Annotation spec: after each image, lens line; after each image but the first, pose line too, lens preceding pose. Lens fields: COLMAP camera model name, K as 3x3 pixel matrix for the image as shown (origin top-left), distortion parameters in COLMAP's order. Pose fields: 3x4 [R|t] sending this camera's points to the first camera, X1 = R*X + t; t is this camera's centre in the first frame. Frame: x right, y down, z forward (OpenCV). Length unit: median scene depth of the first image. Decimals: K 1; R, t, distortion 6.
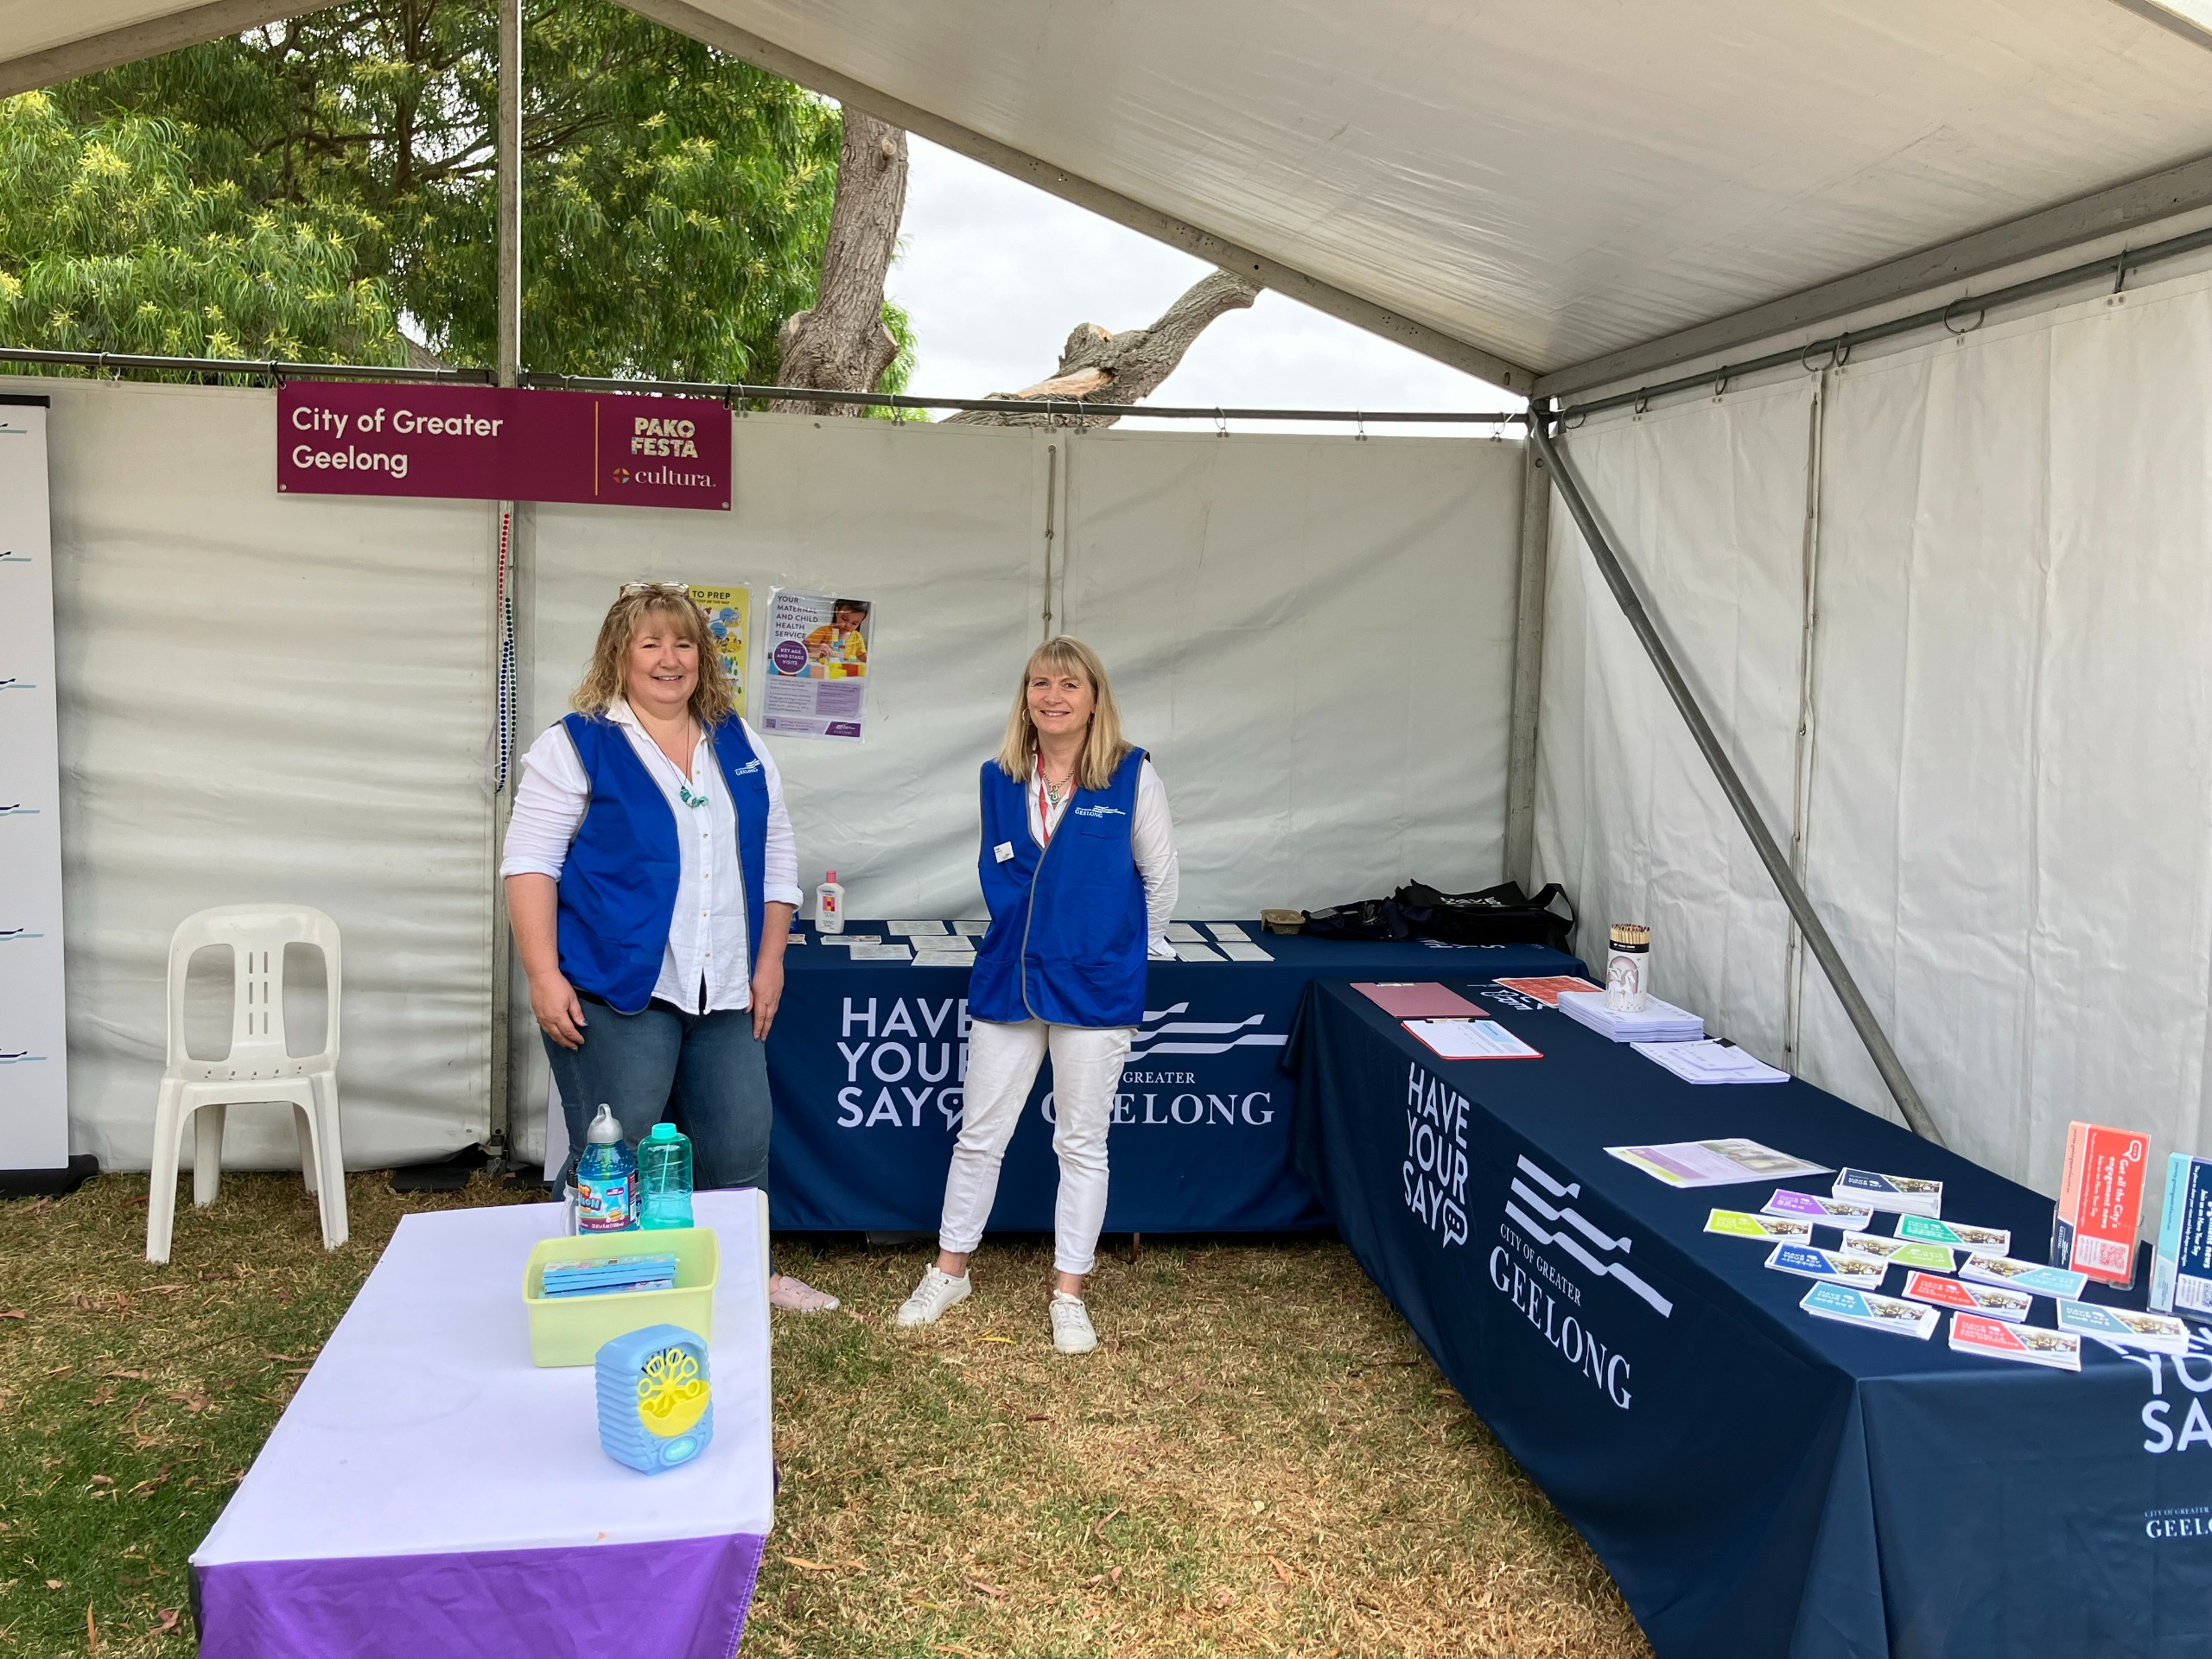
lens RADIAL K [[1894.3, 0, 1106.0], [0, 1894.3, 829.5], [0, 0, 1]] dist [0.030490, -0.073535]
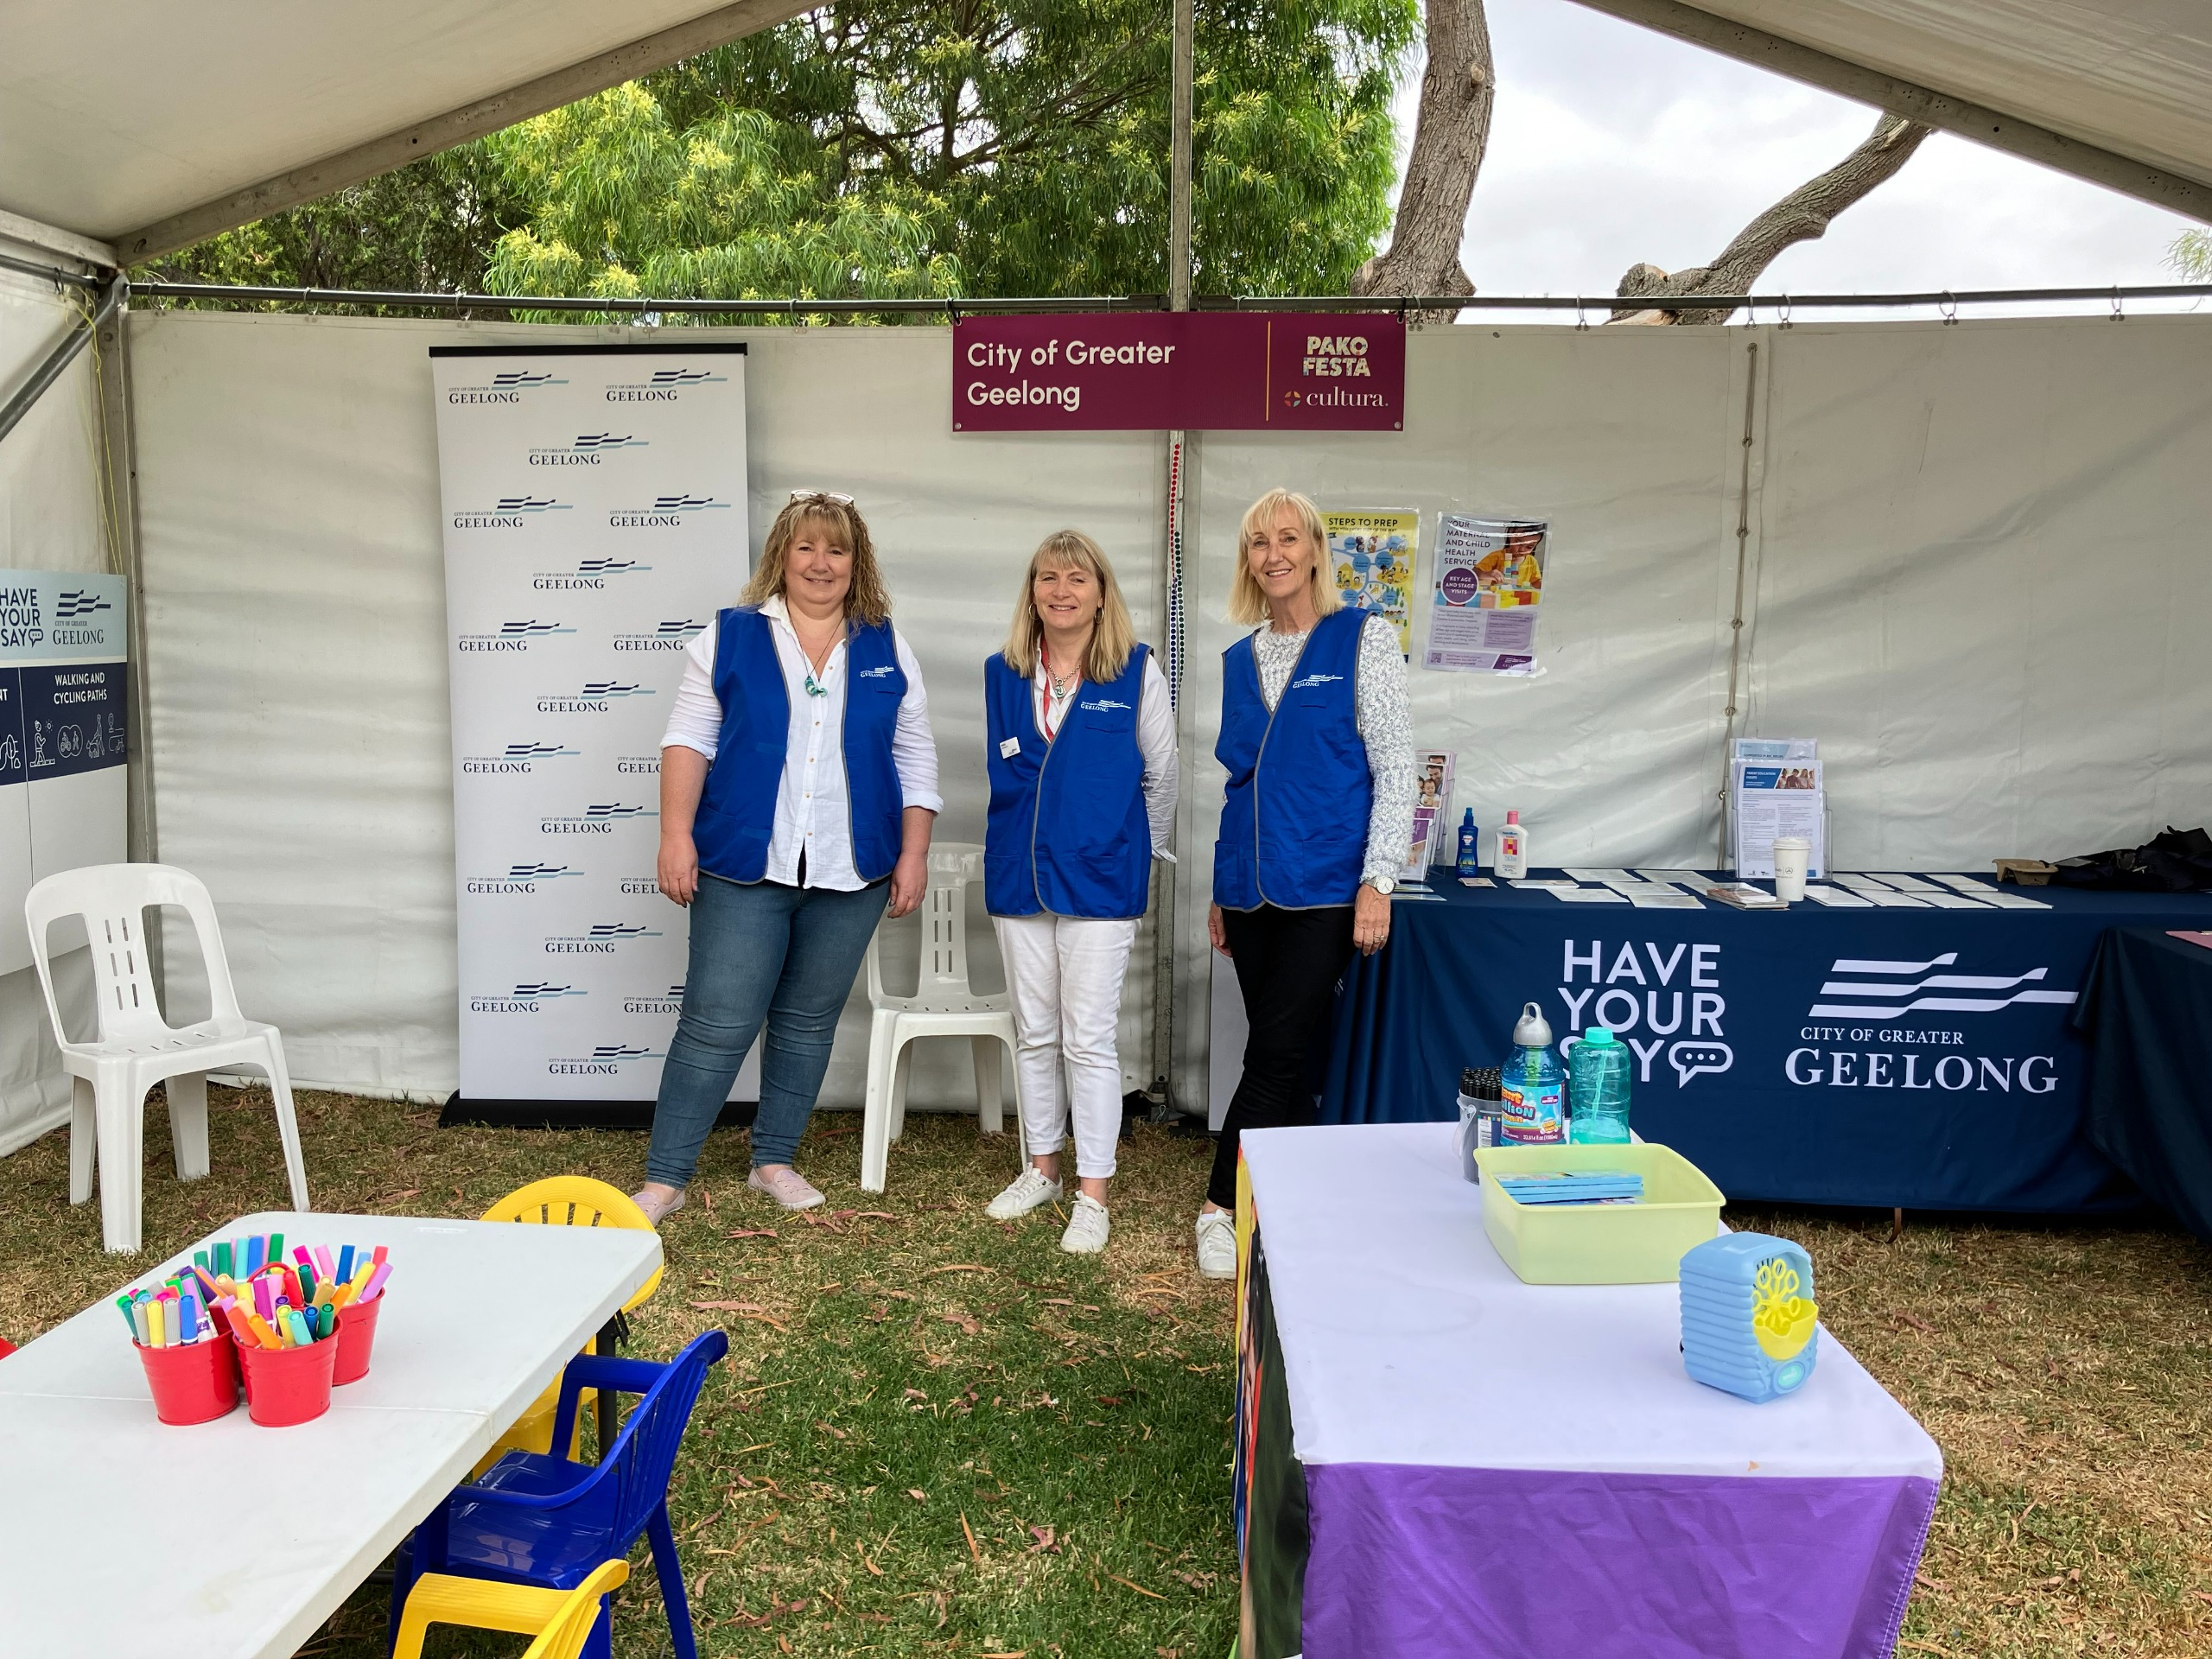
lens RADIAL K [[1927.7, 0, 1106.0], [0, 1927.7, 829.5], [0, 0, 1]] dist [-0.000804, 0.000631]
pose [[0.973188, 0.000602, -0.230012, -0.139502], [-0.000455, 1.000000, 0.000695, 0.034492], [0.230013, -0.000572, 0.973188, 0.036999]]
